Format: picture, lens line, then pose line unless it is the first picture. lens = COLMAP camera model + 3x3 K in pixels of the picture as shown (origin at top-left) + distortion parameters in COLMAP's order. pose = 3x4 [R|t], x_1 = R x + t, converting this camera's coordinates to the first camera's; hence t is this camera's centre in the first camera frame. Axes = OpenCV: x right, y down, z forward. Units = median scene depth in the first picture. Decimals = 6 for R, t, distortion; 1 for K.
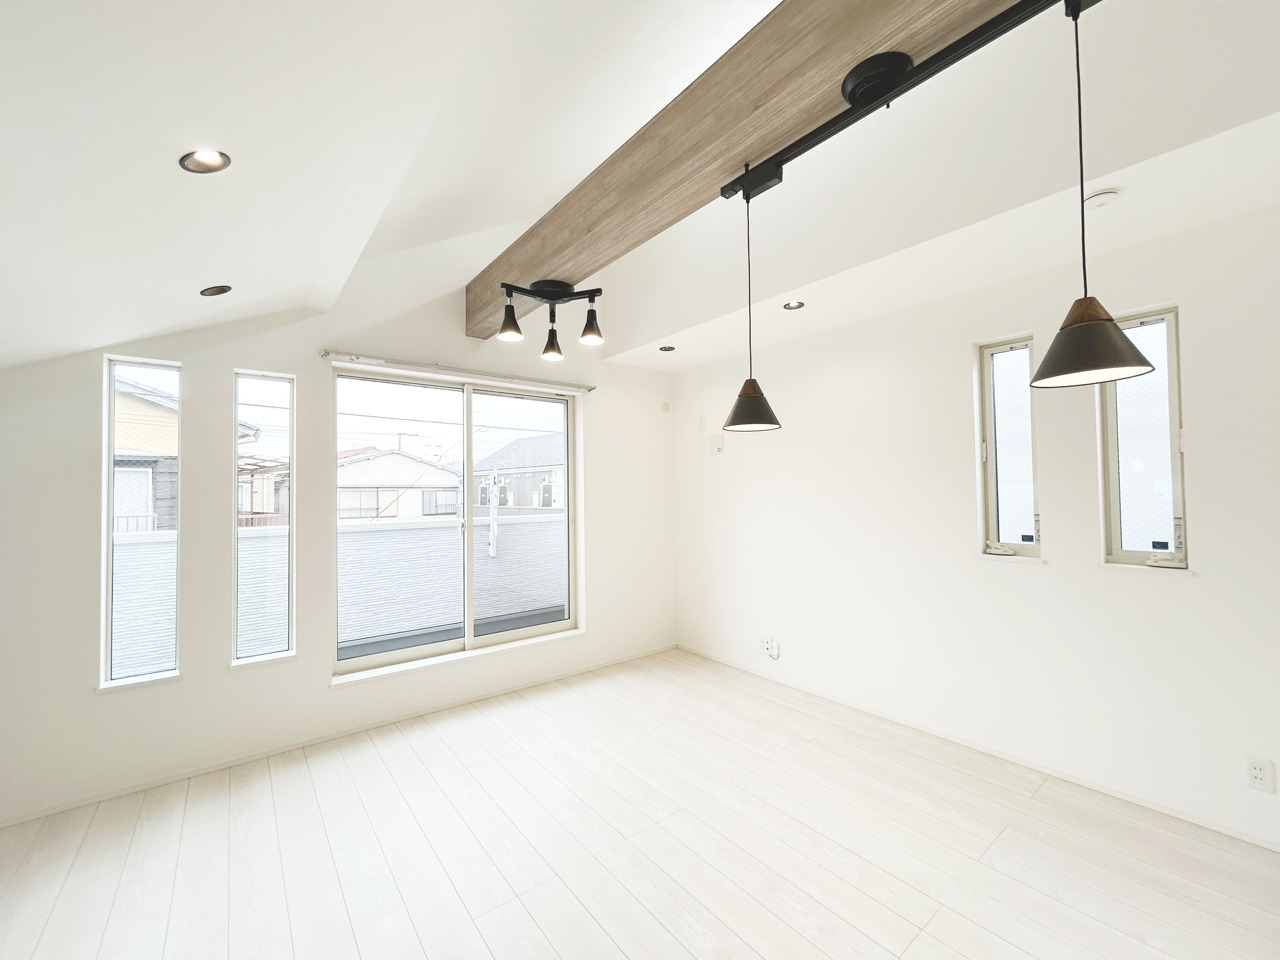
lens RADIAL K [[513.0, 0, 640.0], [0, 513.0, 480.0], [0, 0, 1]] dist [-0.001135, 0.000417]
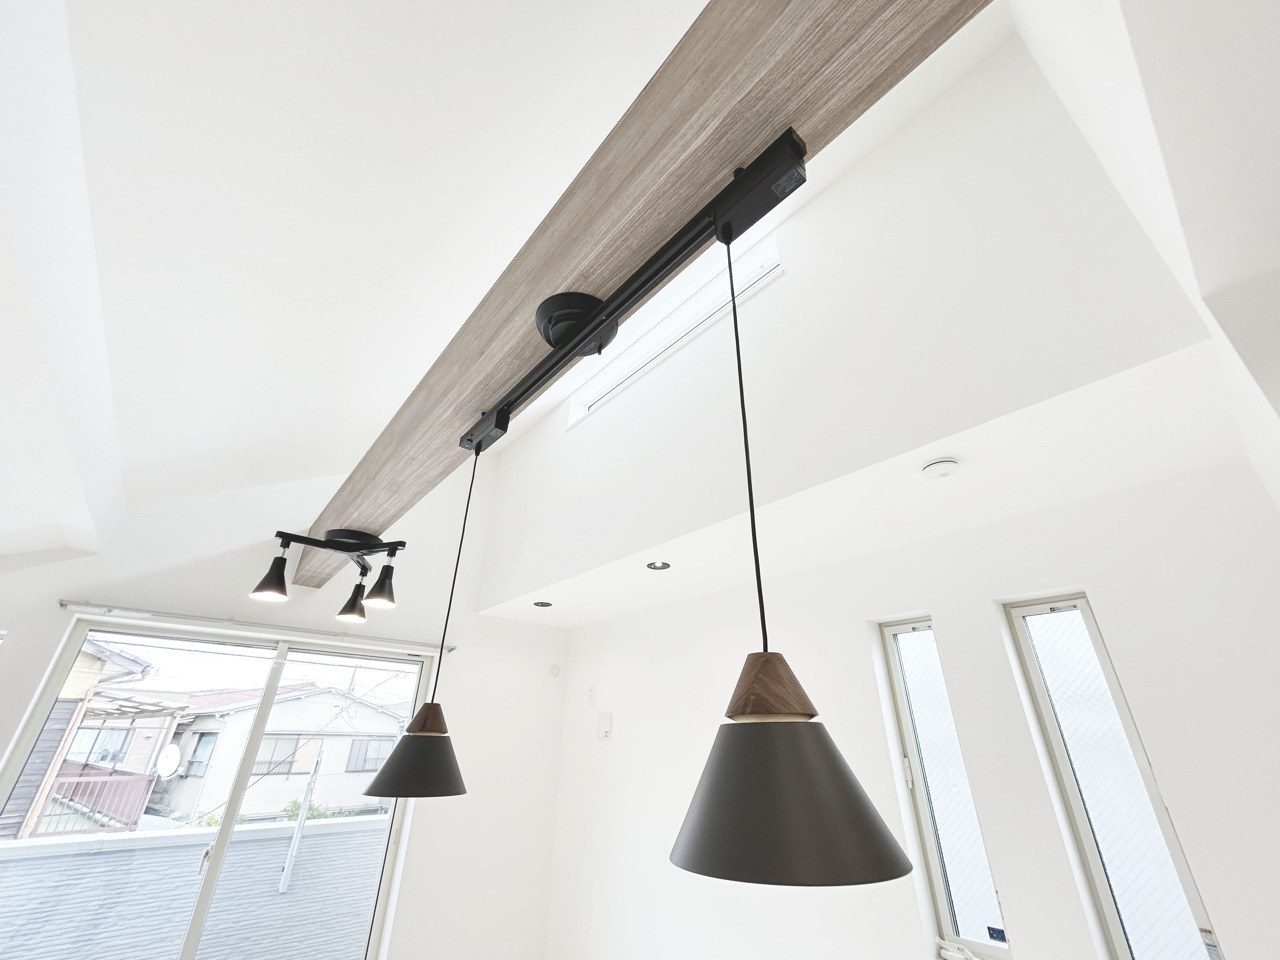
lens RADIAL K [[513.0, 0, 640.0], [0, 513.0, 480.0], [0, 0, 1]] dist [-0.001135, 0.000417]
pose [[0.999050, 0.038501, 0.020410, 0.245773], [-0.025814, 0.900236, -0.434636, -0.096691], [-0.035108, 0.433696, 0.900375, 0.170375]]
